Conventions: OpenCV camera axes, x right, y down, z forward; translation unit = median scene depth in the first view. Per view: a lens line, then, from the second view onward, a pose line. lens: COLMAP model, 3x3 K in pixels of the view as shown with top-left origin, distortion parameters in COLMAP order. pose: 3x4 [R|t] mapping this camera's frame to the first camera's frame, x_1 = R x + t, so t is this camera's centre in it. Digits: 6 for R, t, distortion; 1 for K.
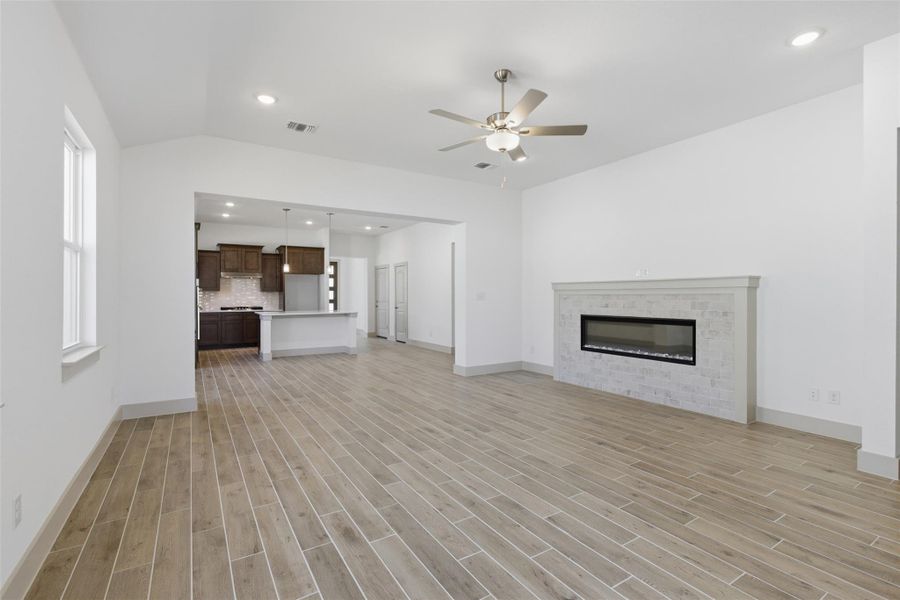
lens RADIAL K [[420.6, 0, 451.5], [0, 420.6, 296.3], [0, 0, 1]] dist [-0.011710, 0.006639]
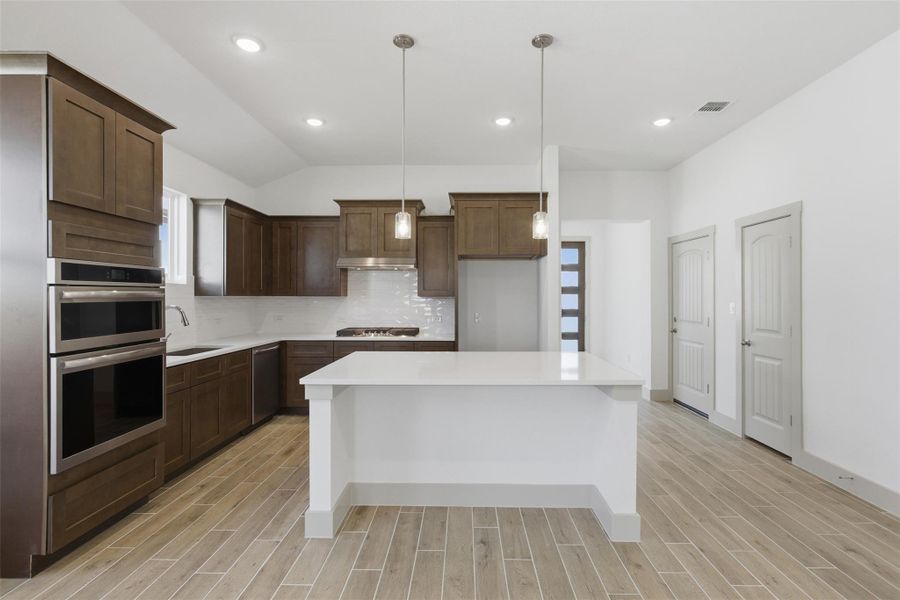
lens RADIAL K [[420.6, 0, 463.1], [0, 420.6, 297.0], [0, 0, 1]] dist [-0.011710, 0.006639]
pose [[0.841820, 0.002279, -0.539754, -0.335139], [-0.003849, 0.999991, -0.001781, -0.024183], [0.539745, 0.003577, 0.841821, 1.374955]]
